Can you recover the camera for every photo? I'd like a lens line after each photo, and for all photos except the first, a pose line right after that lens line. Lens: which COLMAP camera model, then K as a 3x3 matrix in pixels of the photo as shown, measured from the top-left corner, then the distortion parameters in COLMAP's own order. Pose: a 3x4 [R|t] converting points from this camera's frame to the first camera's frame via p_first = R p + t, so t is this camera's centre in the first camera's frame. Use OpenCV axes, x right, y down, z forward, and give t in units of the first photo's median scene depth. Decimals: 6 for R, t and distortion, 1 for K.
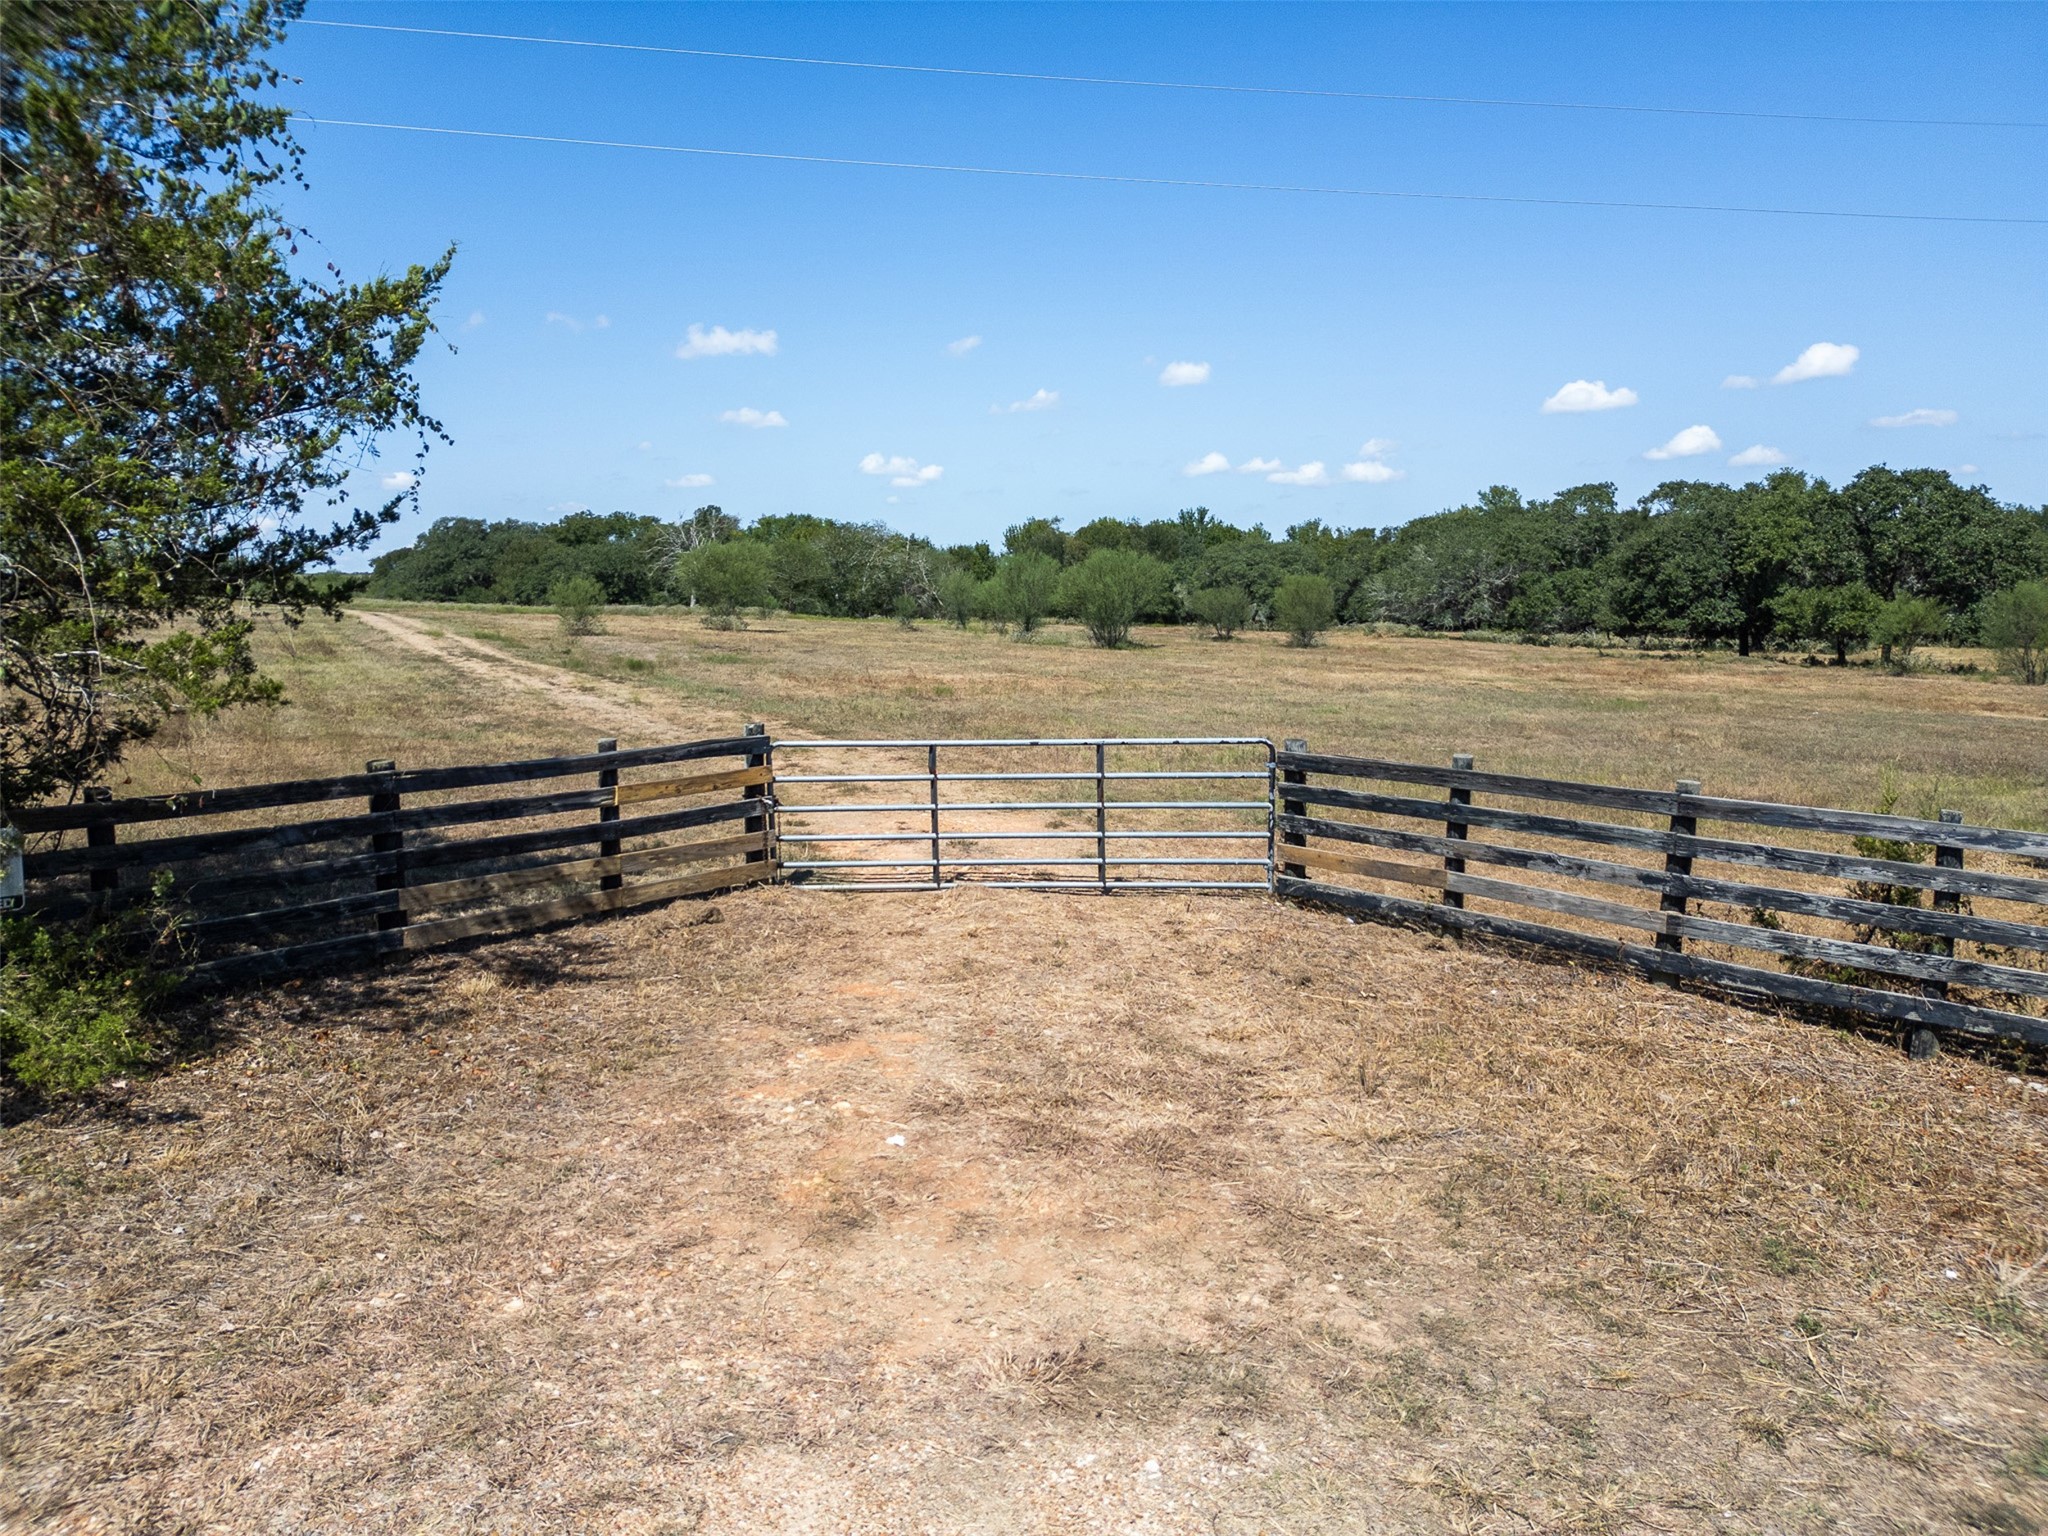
lens RADIAL K [[1422.7, 0, 1023.9], [0, 1422.7, 768.2], [0, 0, 1]] dist [0.001716, 0.000046]
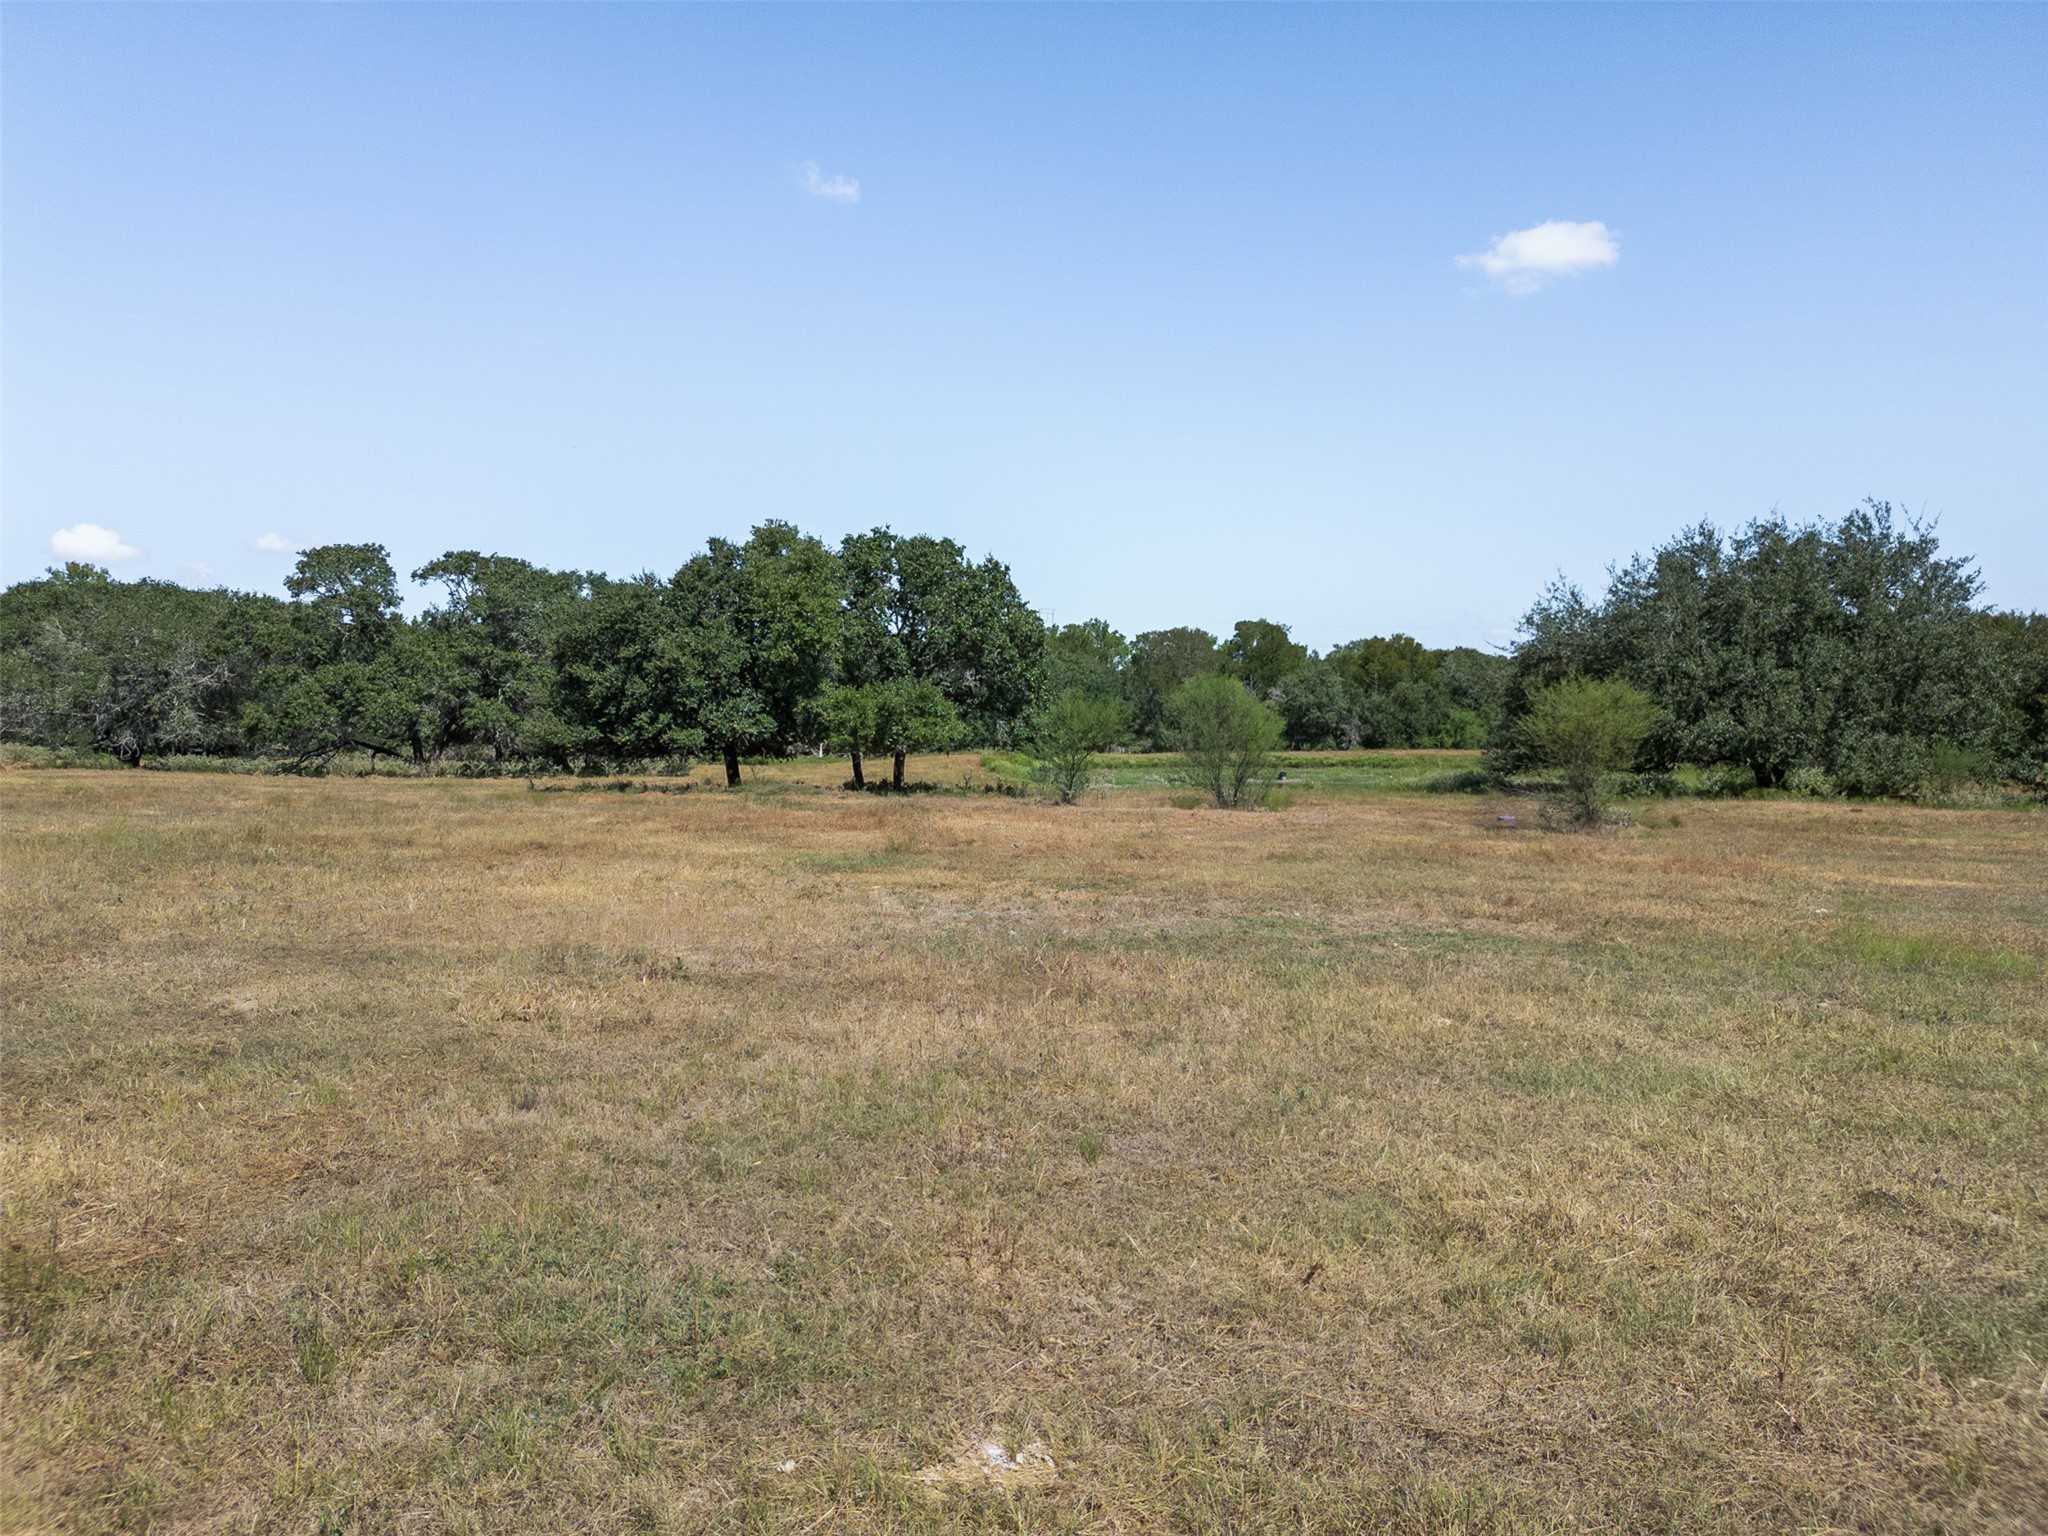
lens RADIAL K [[1422.7, 0, 1024.9], [0, 1422.7, 765.7], [0, 0, 1]] dist [0.001716, 0.000046]
pose [[0.573779, -0.025695, 0.818607, 0.014620], [0.096388, 0.994680, -0.036338, -0.048608], [-0.813319, 0.099754, 0.573203, 0.493282]]
